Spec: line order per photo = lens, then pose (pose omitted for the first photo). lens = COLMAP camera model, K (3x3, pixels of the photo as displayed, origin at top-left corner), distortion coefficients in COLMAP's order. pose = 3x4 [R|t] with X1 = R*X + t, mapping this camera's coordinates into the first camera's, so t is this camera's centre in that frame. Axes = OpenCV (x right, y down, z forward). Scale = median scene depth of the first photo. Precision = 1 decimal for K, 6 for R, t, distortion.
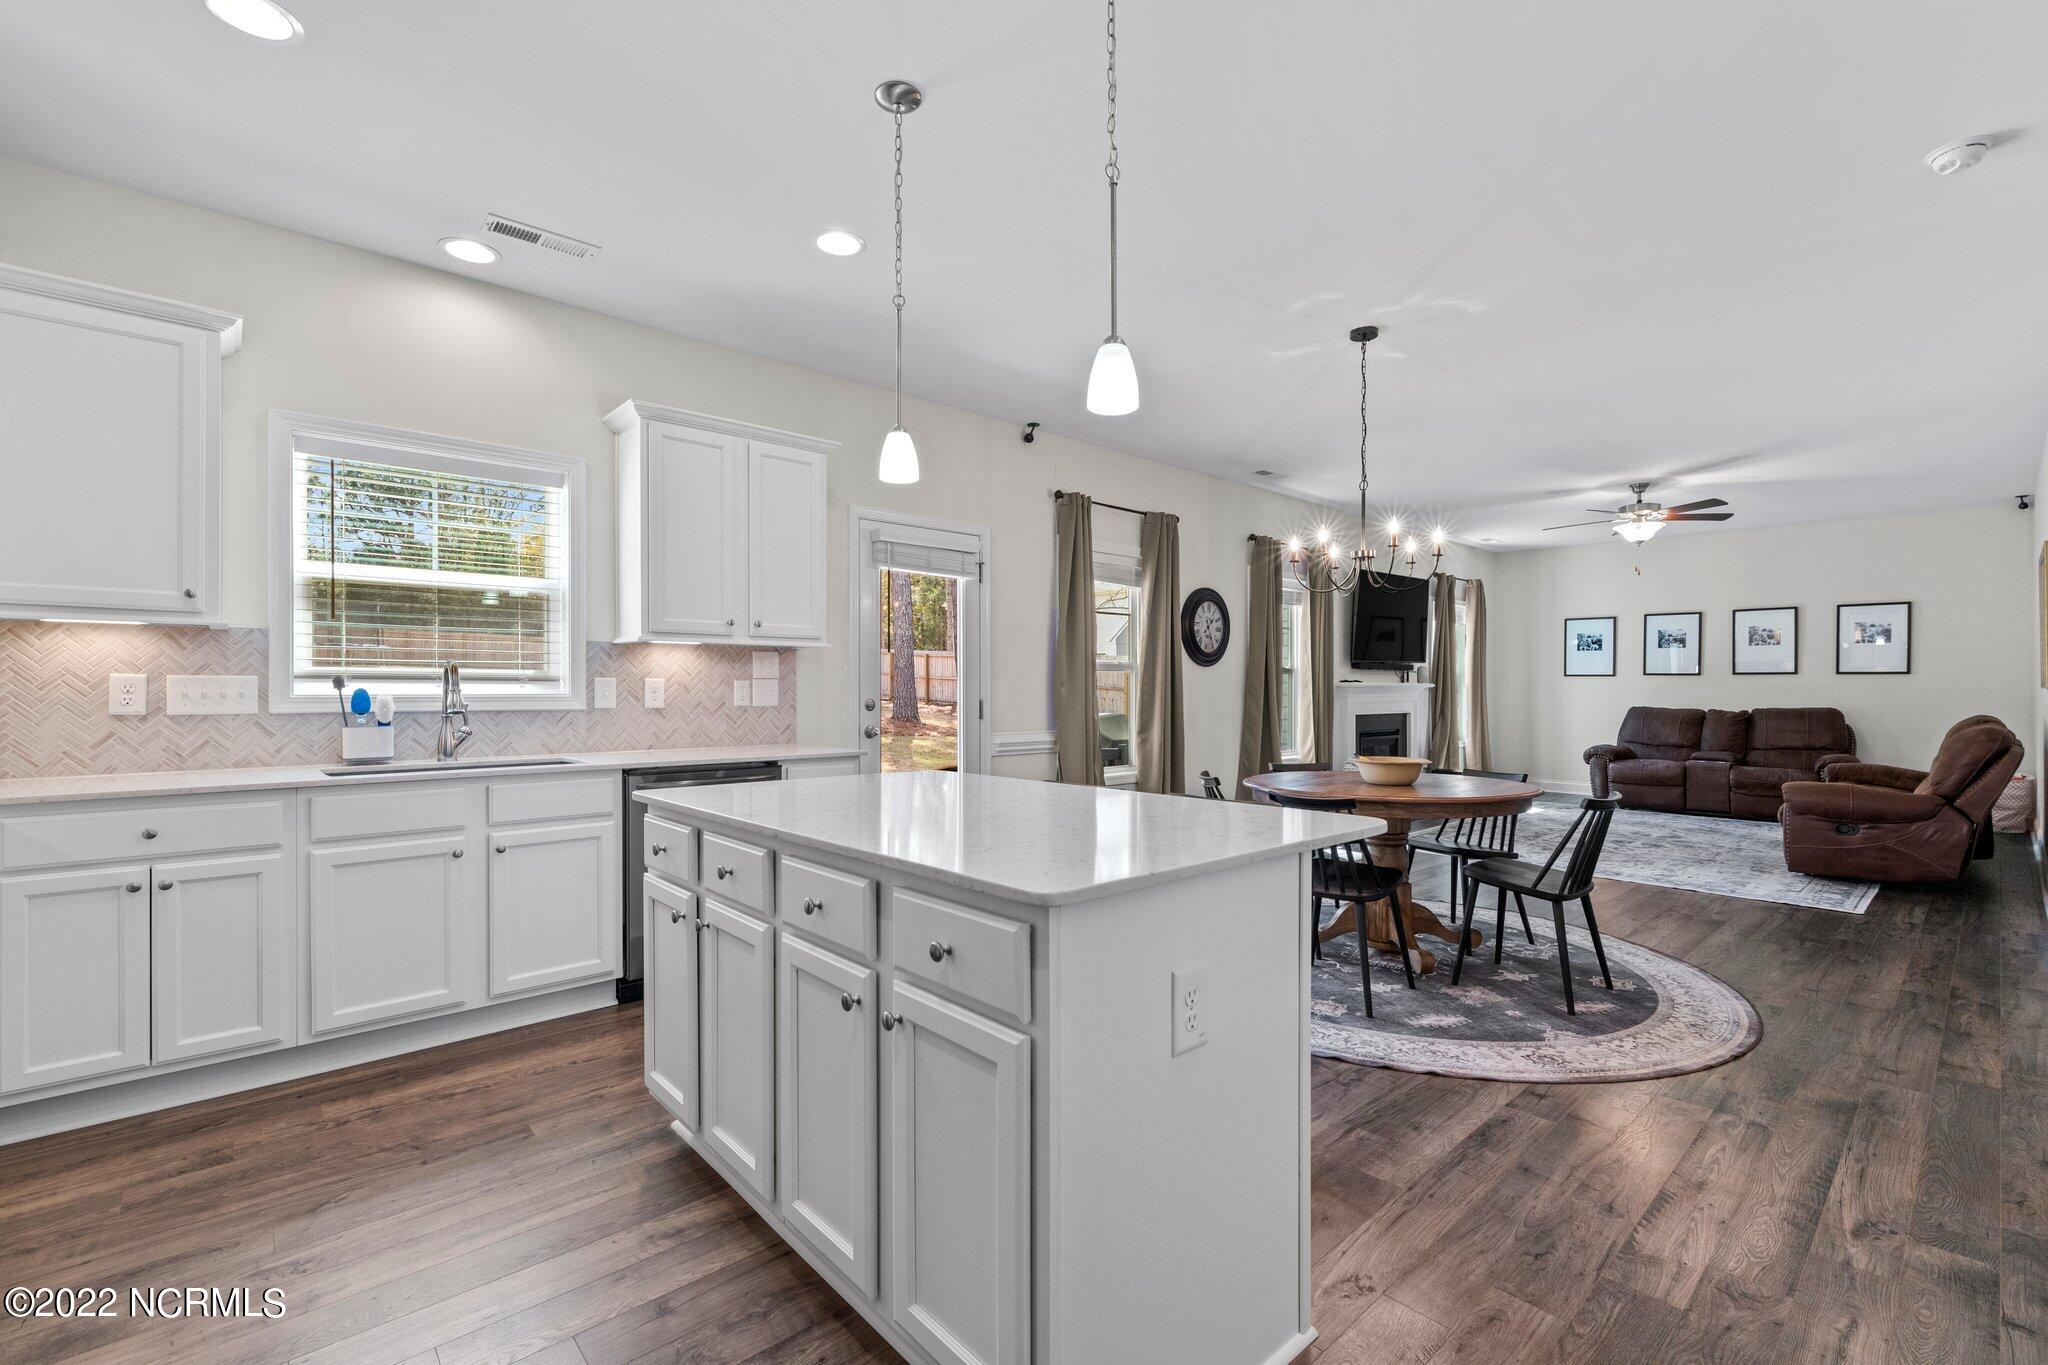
lens RADIAL K [[897.8, 0, 1026.9], [0, 897.8, 690.9], [0, 0, 1]] dist [0.008178, -0.000150]
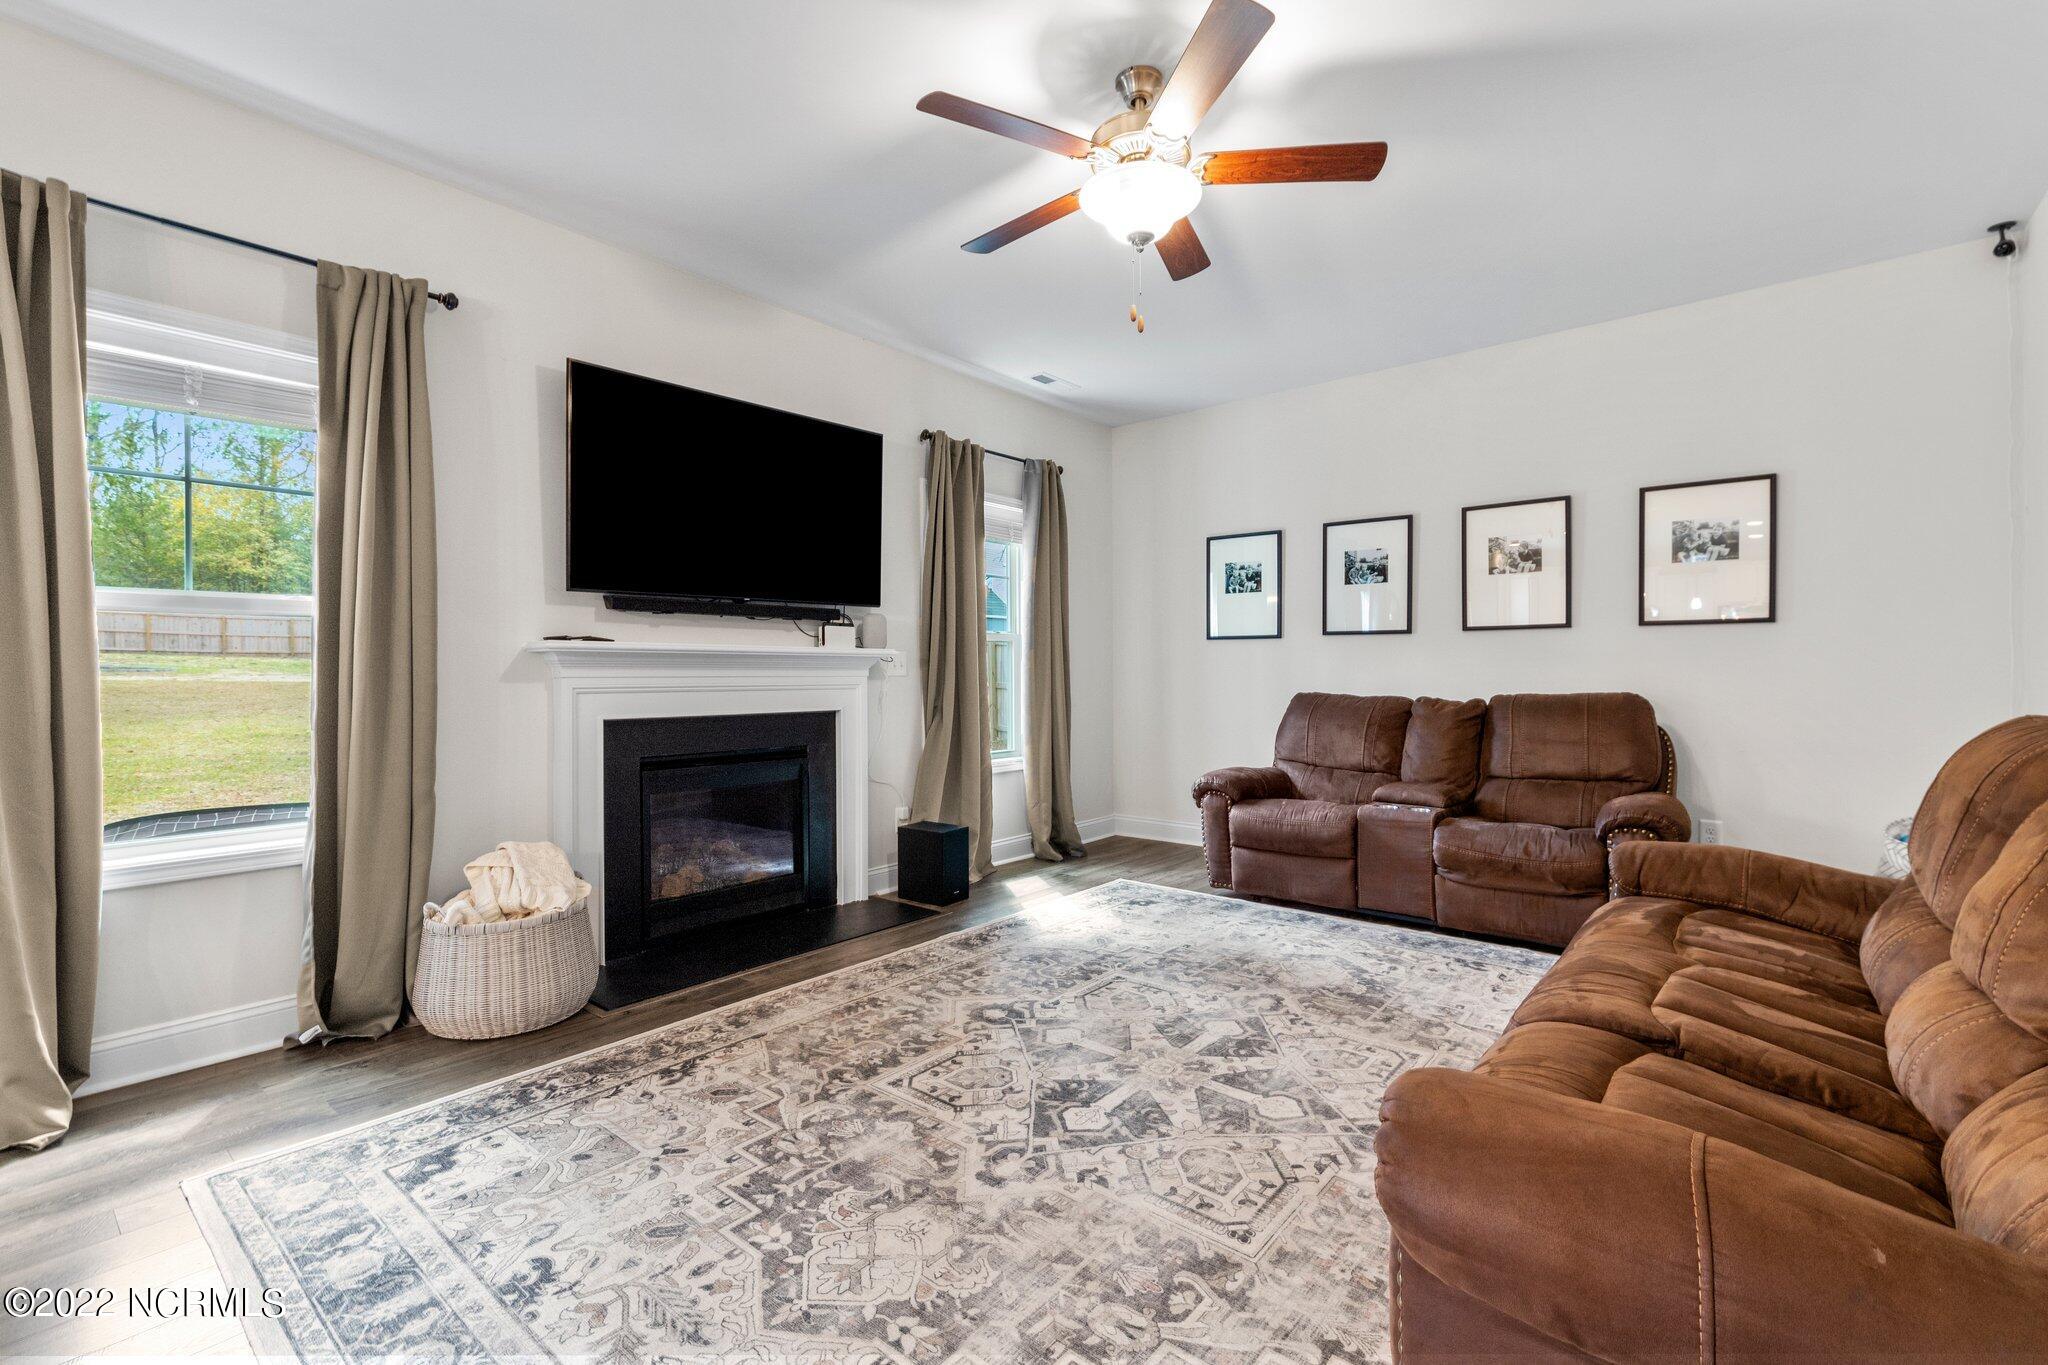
lens RADIAL K [[897.8, 0, 1025.2], [0, 897.8, 675.5], [0, 0, 1]] dist [0.008178, -0.000150]
pose [[0.991823, -0.005907, 0.127485, 0.504048], [0.006193, 0.999979, -0.001840, 0.008026], [-0.127471, 0.002614, 0.991839, 0.558630]]
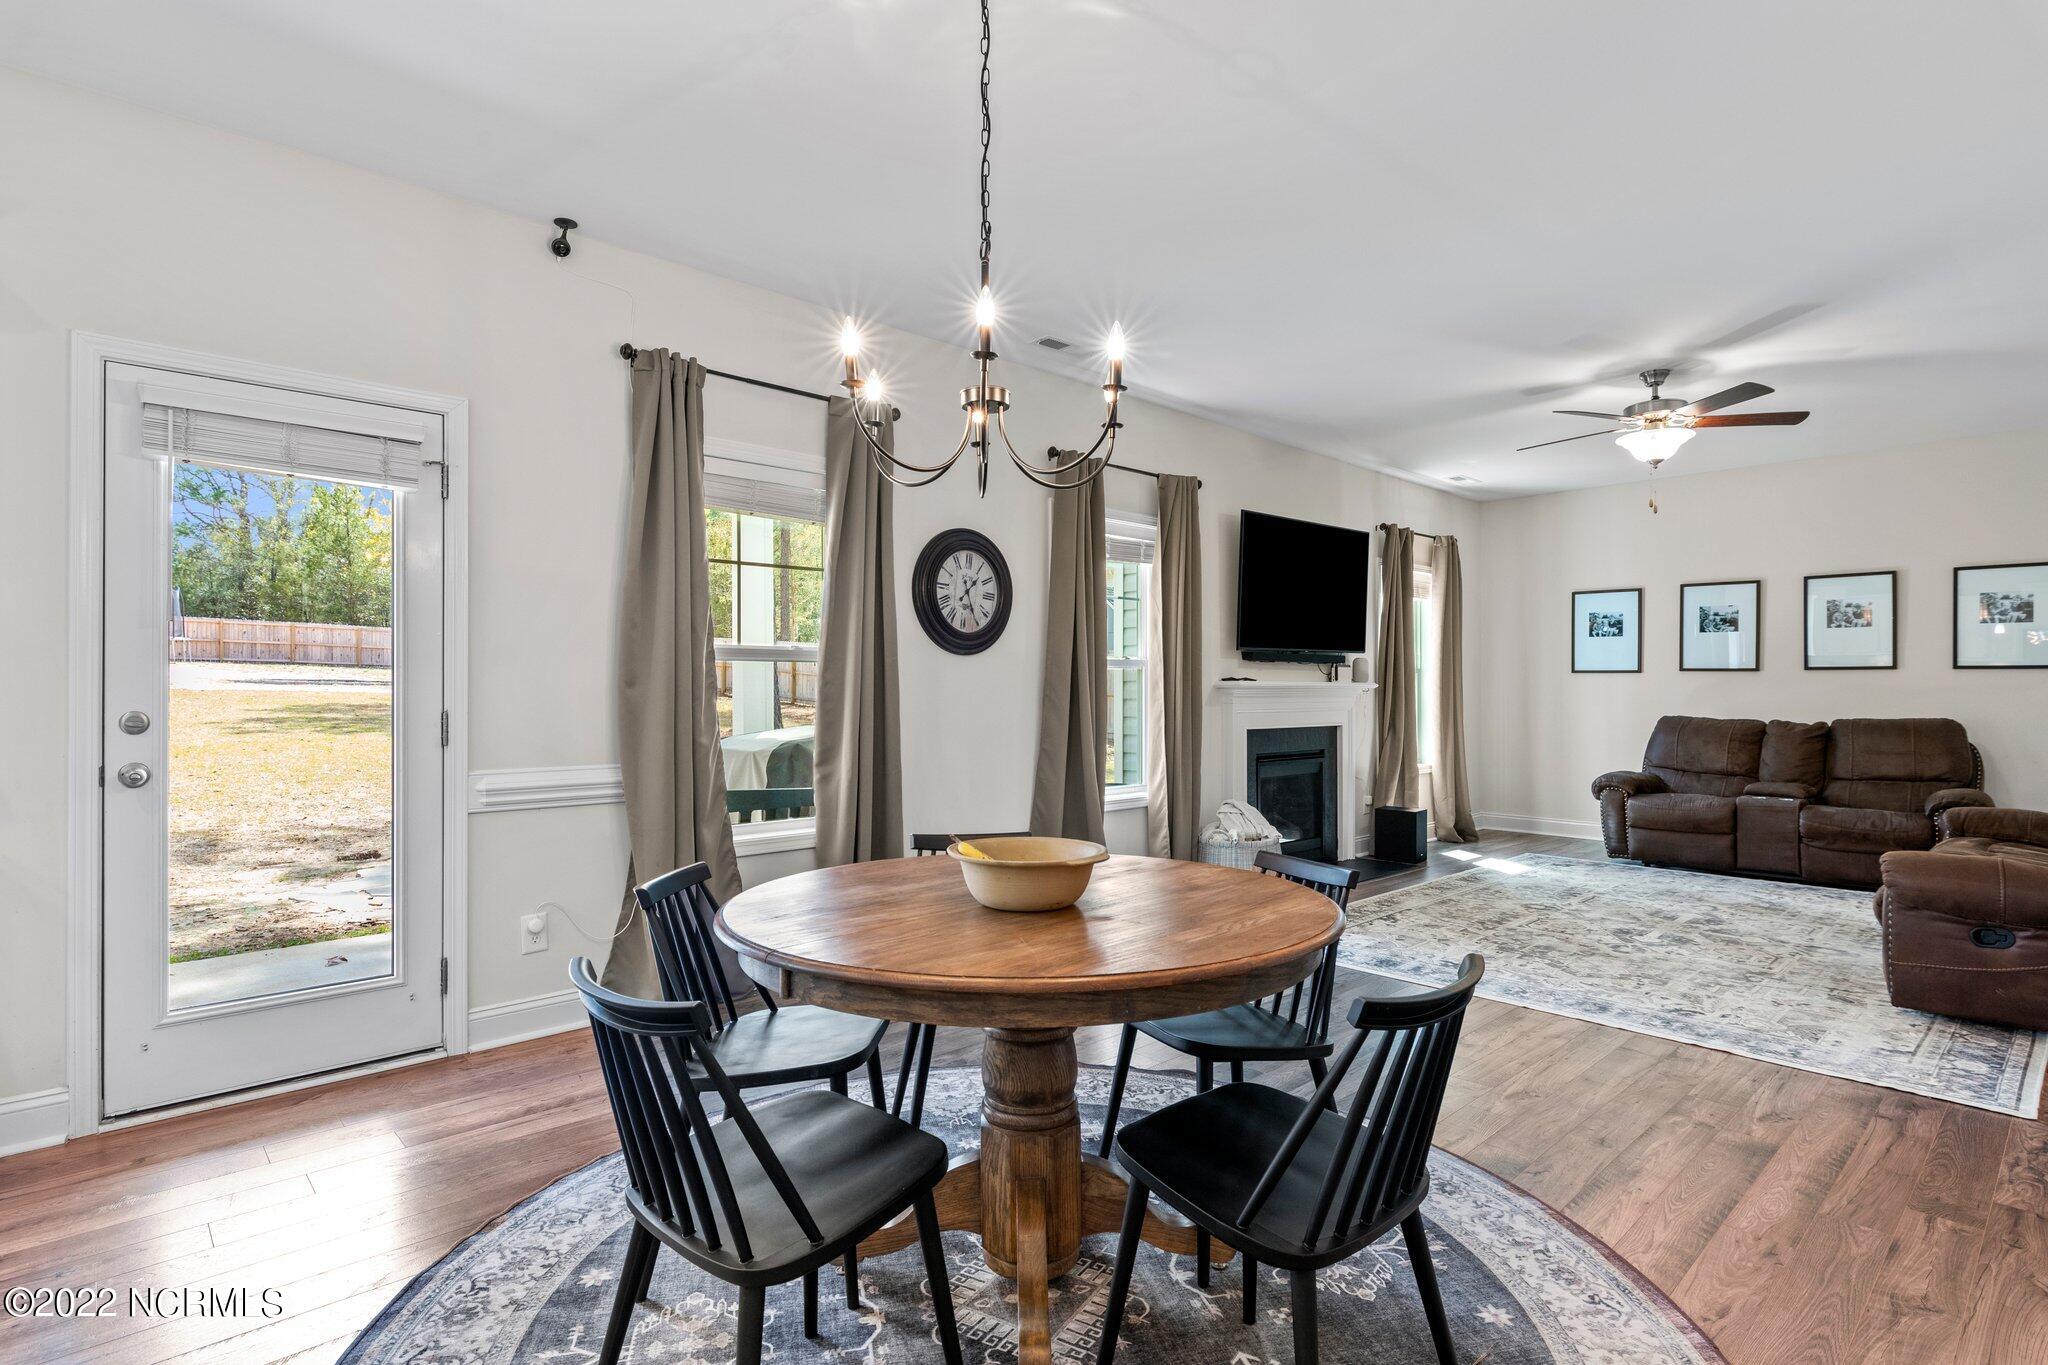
lens RADIAL K [[1027.8, 0, 1022.6], [0, 1027.8, 684.3], [0, 0, 1]] dist [0.003210, -0.001415]
pose [[0.999968, -0.000135, 0.008043, 0.191574], [0.000198, 0.999969, -0.007887, -0.001086], [-0.008042, 0.007889, 0.999937, 0.234256]]
